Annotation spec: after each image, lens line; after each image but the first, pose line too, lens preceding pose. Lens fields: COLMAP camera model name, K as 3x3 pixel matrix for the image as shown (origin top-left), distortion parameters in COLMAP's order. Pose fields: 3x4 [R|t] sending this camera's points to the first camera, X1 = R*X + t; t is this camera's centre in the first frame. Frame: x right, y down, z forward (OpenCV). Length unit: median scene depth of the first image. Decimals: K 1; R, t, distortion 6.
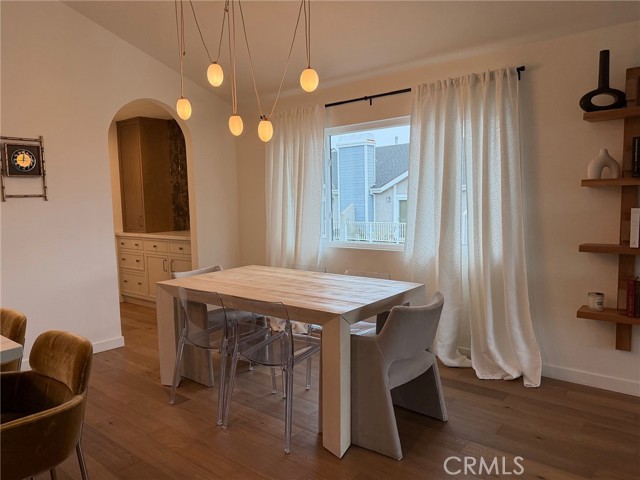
lens RADIAL K [[447.6, 0, 322.6], [0, 447.6, 240.0], [0, 0, 1]] dist [0.081854, -0.108968]
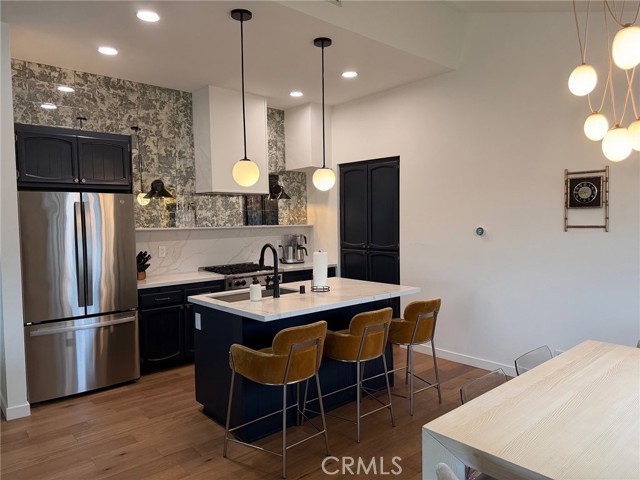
lens RADIAL K [[447.6, 0, 322.6], [0, 447.6, 240.0], [0, 0, 1]] dist [0.081854, -0.108968]
pose [[-0.167799, 0.070534, -0.983295, 0.506825], [-0.075144, 0.993620, 0.084098, -0.114815], [0.982953, 0.088000, -0.161429, 0.611850]]
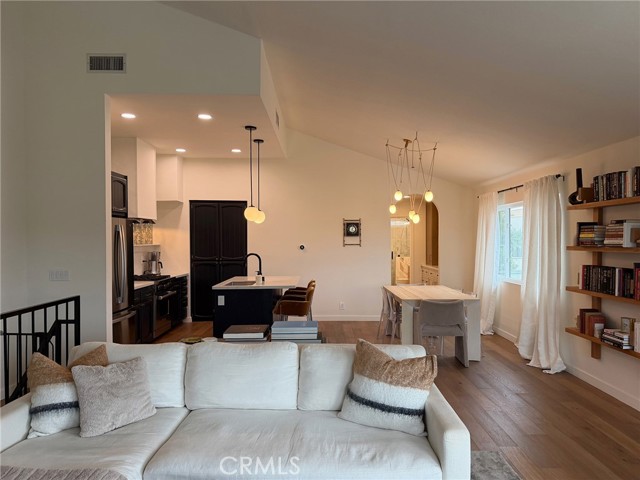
lens RADIAL K [[447.6, 0, 322.6], [0, 447.6, 240.0], [0, 0, 1]] dist [0.081854, -0.108968]
pose [[0.631646, 0.021066, -0.774971, 1.109498], [-0.083602, 0.995652, -0.041077, -0.011699], [0.770736, 0.090735, 0.630660, -0.620831]]
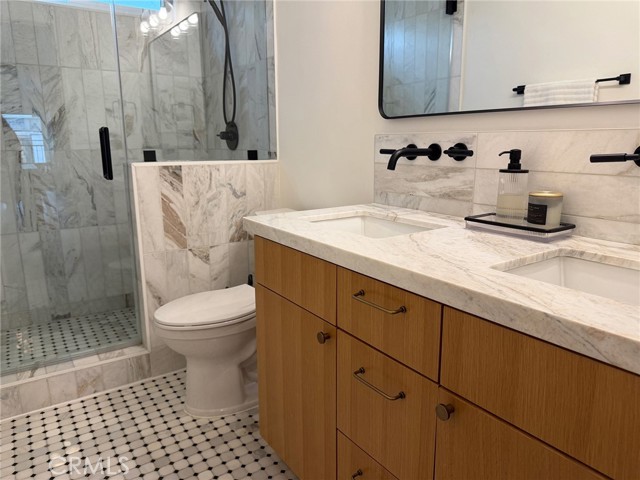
lens RADIAL K [[459.2, 0, 321.7], [0, 459.2, 241.0], [0, 0, 1]] dist [0.051410, -0.084150]
pose [[0.959210, 0.077972, -0.271729, -1.006918], [-0.045984, 0.991444, 0.122165, -0.060054], [0.278930, -0.104686, 0.954588, 1.721778]]
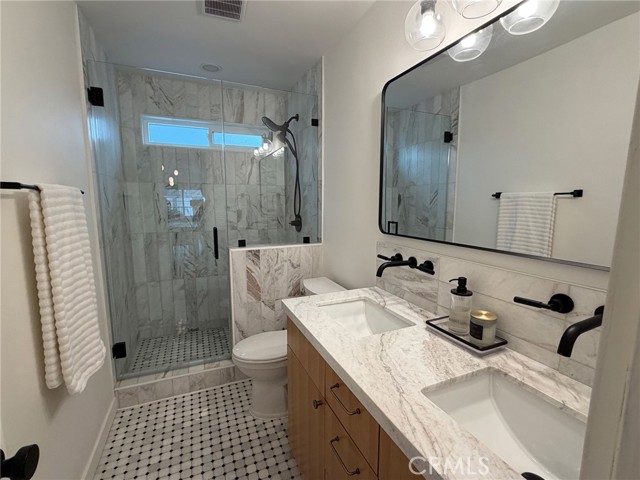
lens RADIAL K [[296.5, 0, 320.0], [0, 296.5, 240.0], [0, 0, 1]] dist [-0.000763, -0.000072]
pose [[0.886806, 0.085533, -0.454158, -0.958409], [-0.067571, 0.996160, 0.055667, -0.144172], [0.457175, -0.018678, 0.889180, 1.764265]]
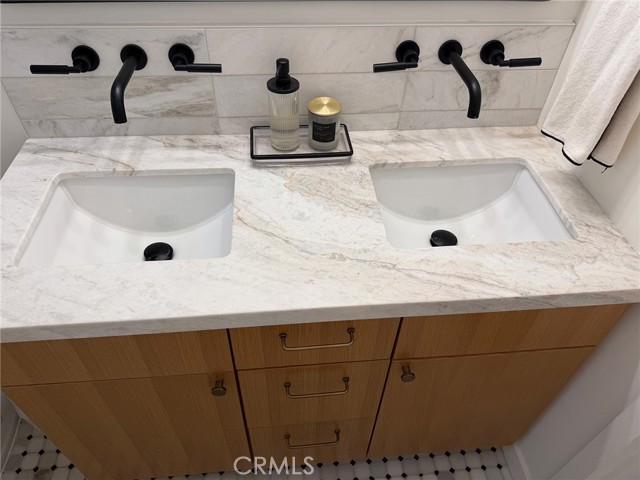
lens RADIAL K [[447.6, 0, 322.6], [0, 447.6, 240.0], [0, 0, 1]] dist [0.081854, -0.108968]
pose [[0.711793, -0.462254, 0.528840, -1.158207], [0.023536, 0.768190, 0.639789, -0.194096], [-0.701995, -0.442951, 0.557671, 1.892674]]
